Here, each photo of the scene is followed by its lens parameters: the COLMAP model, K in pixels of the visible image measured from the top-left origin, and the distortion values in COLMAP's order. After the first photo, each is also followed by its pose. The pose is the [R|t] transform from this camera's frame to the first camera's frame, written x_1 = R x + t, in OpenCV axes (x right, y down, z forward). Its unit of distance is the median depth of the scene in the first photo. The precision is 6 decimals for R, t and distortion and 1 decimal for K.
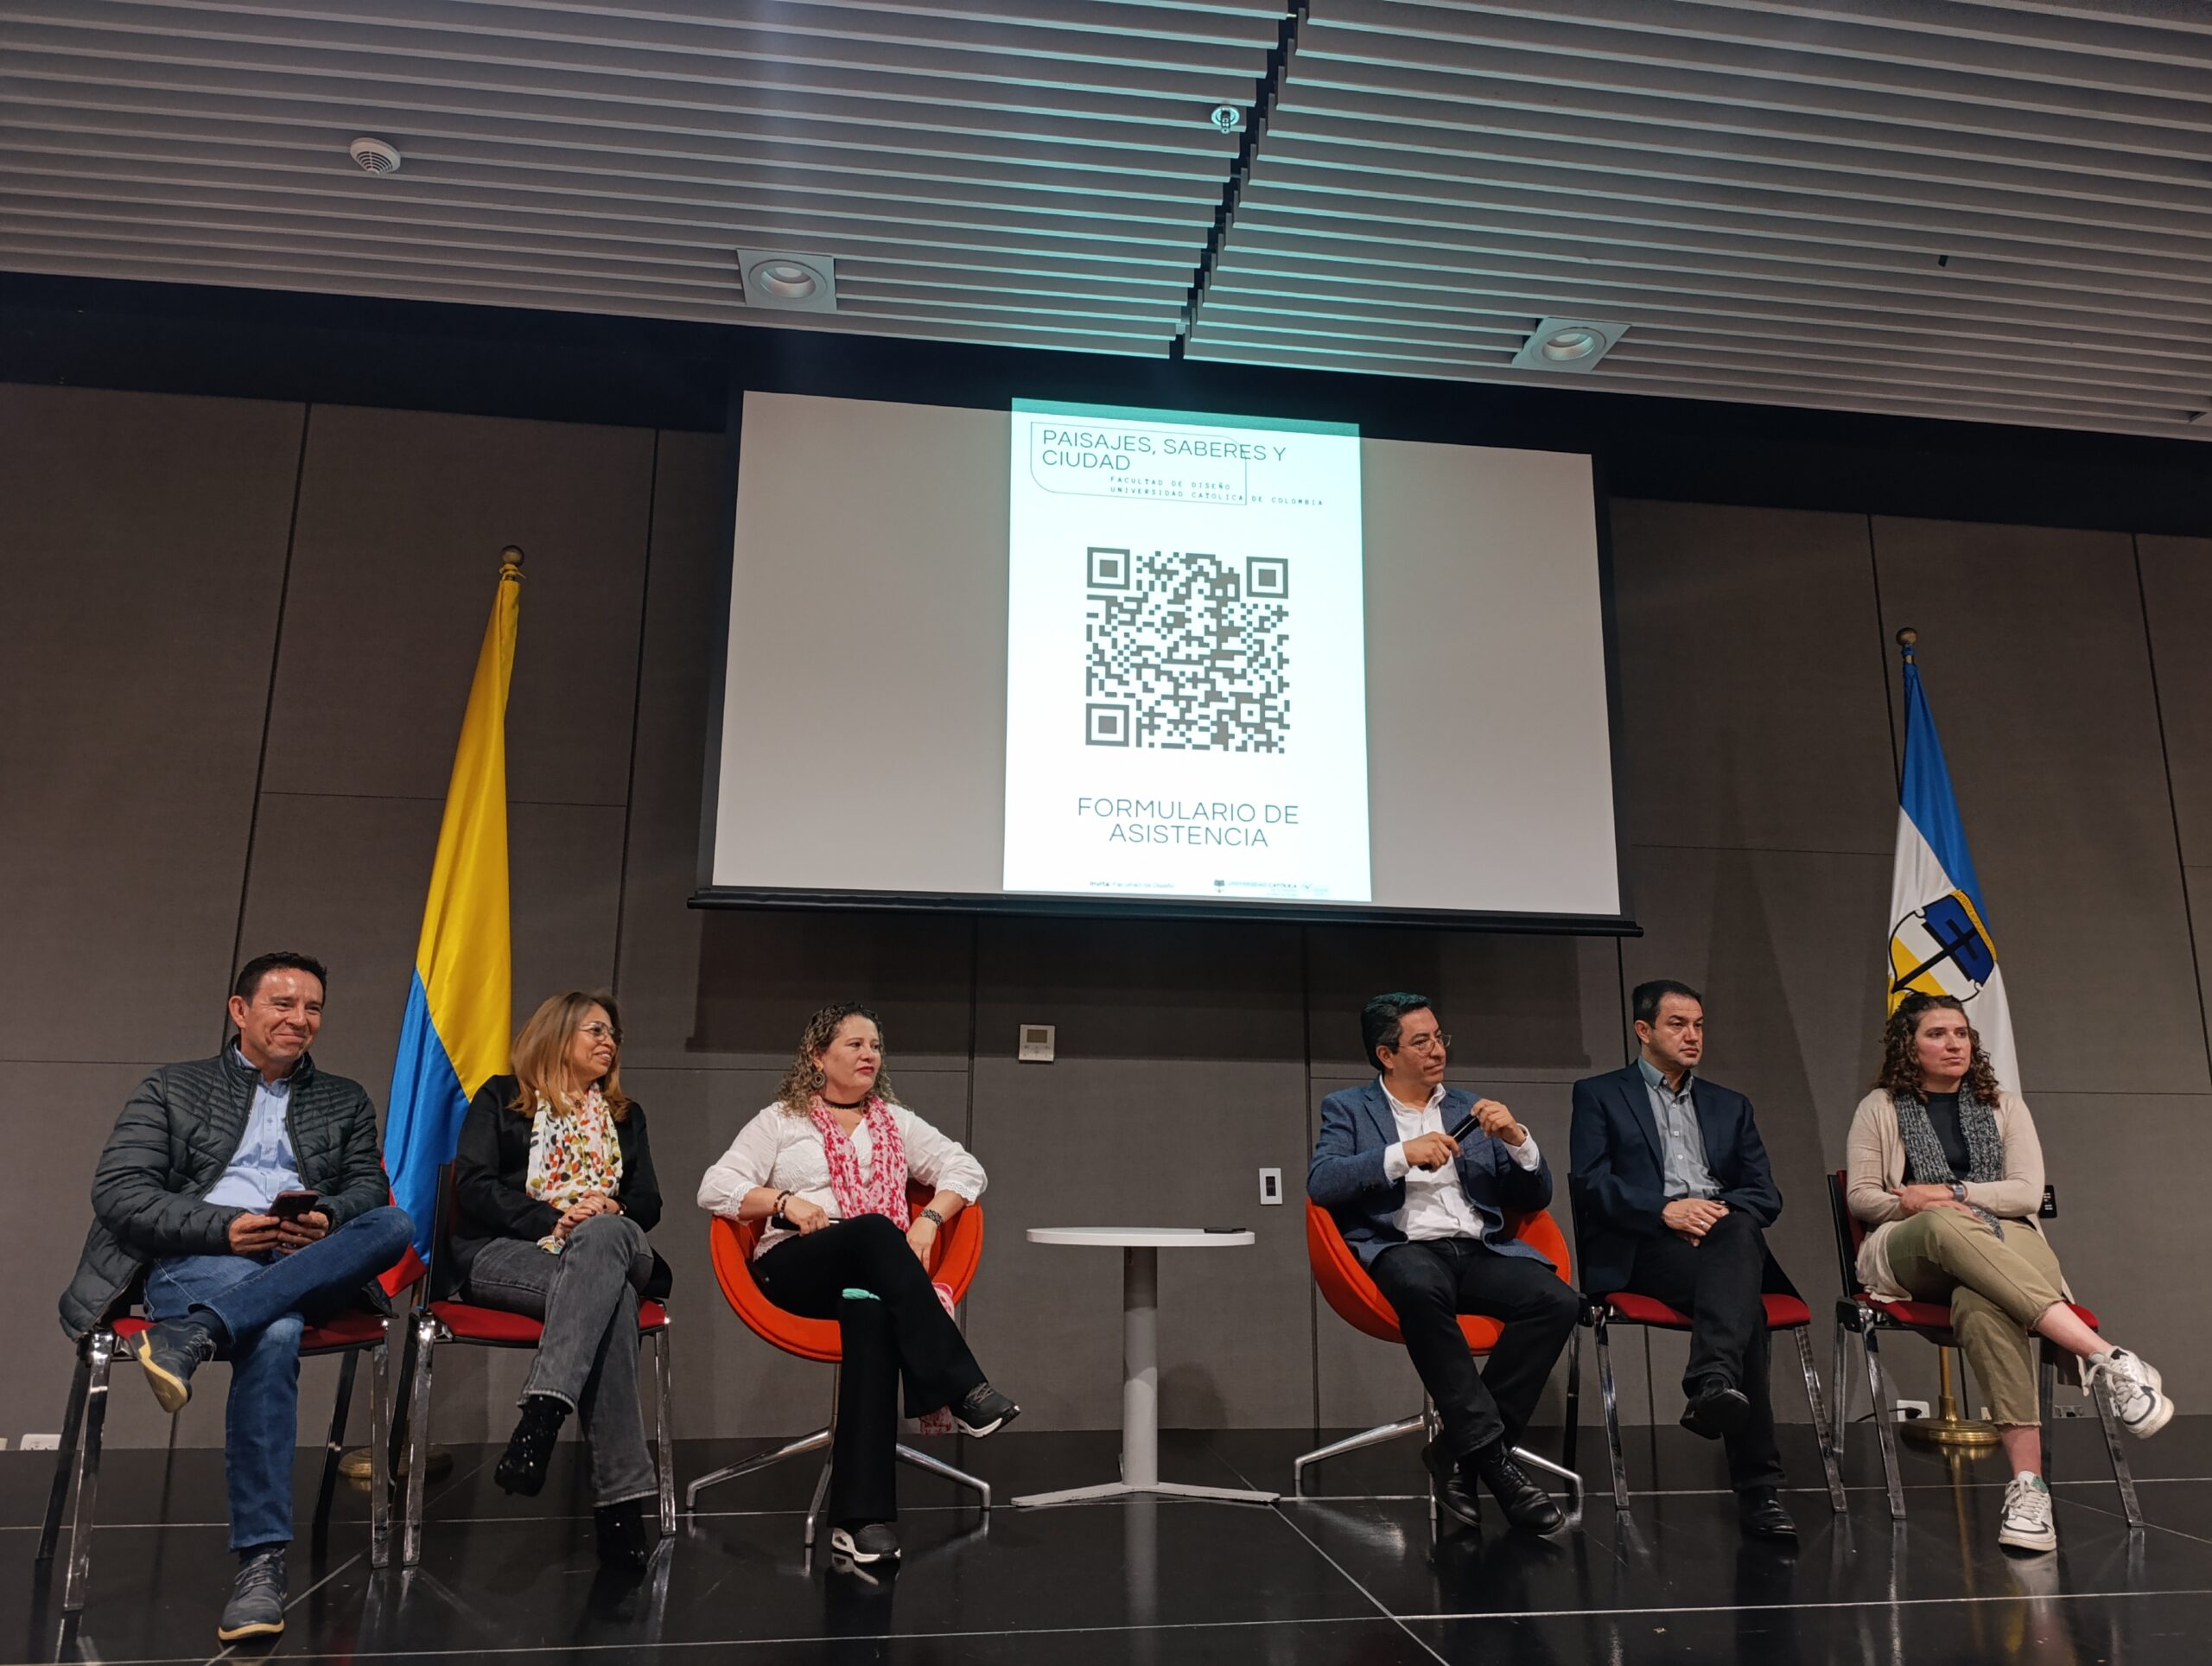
lens RADIAL K [[1493.9, 0, 1106.0], [0, 1493.9, 833.0], [0, 0, 1]] dist [0.003325, -0.000283]
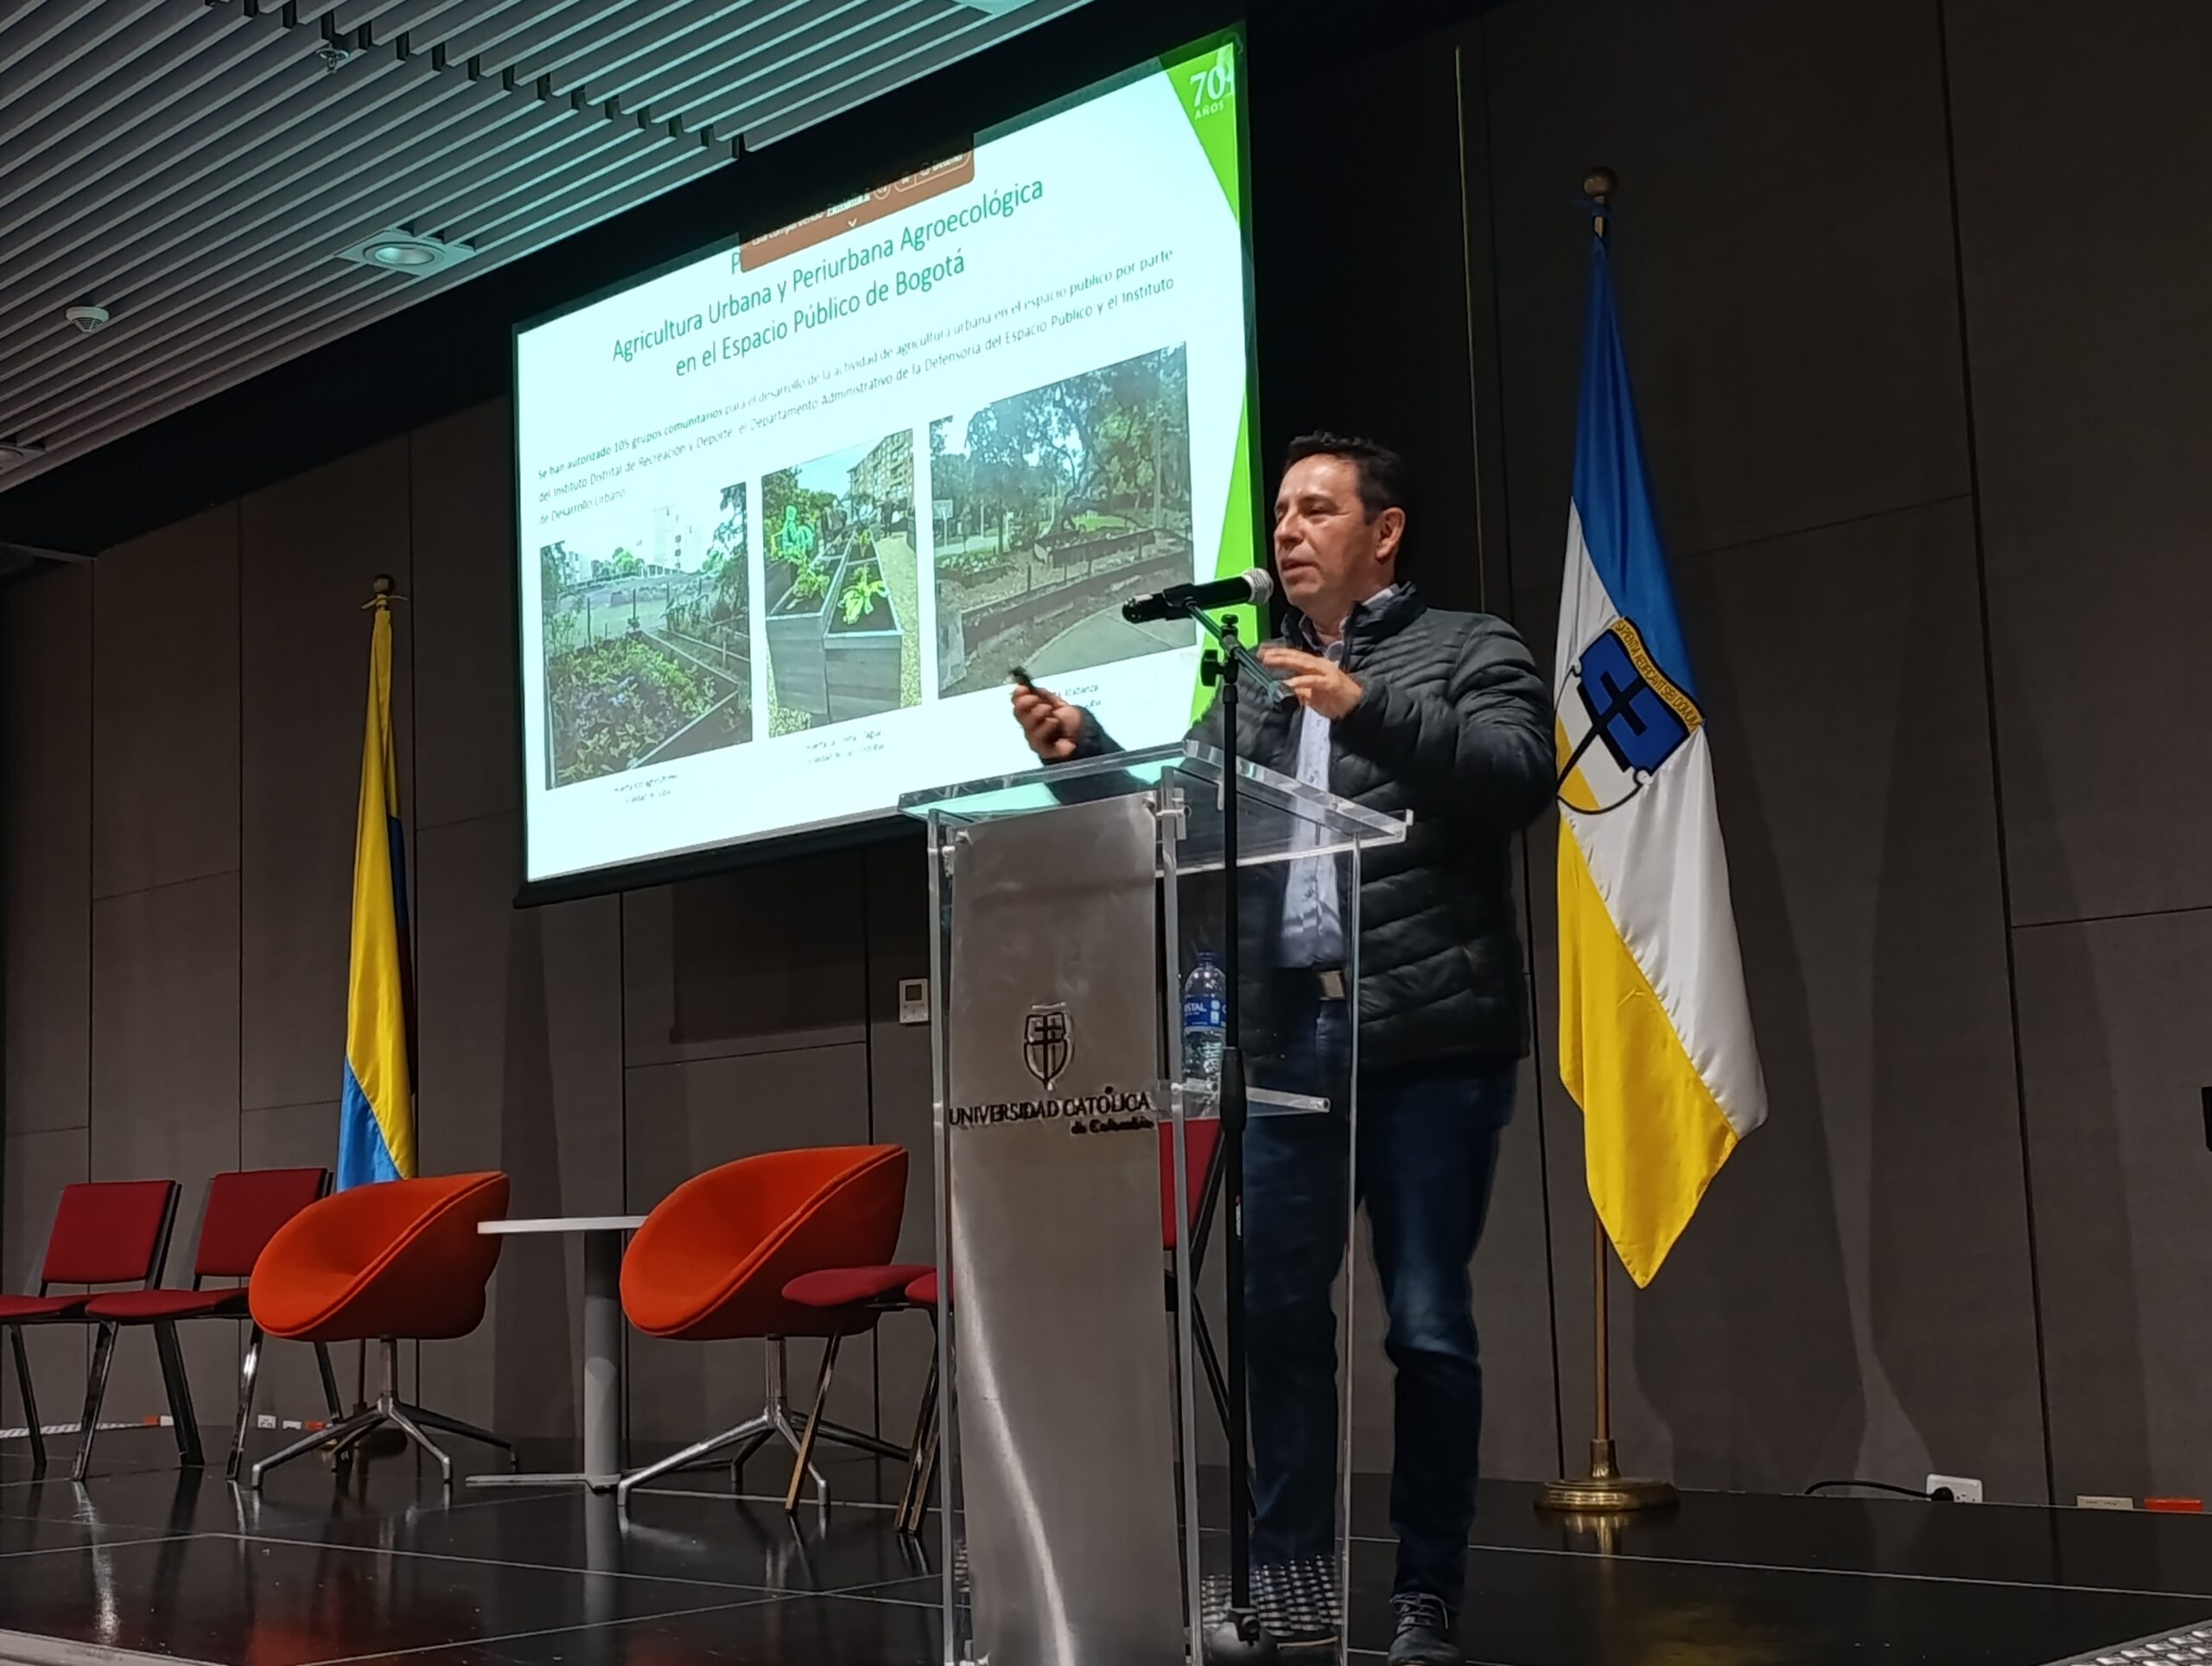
lens RADIAL K [[2915.1, 0, 1106.0], [0, 2915.1, 833.0], [0, 0, 1]] dist [0.023020, 0.013752]
pose [[0.606945, -0.131970, -0.783710, 1.346961], [0.213917, 0.976851, 0.001174, 0.076418], [0.765413, -0.168361, 0.621126, 0.115538]]
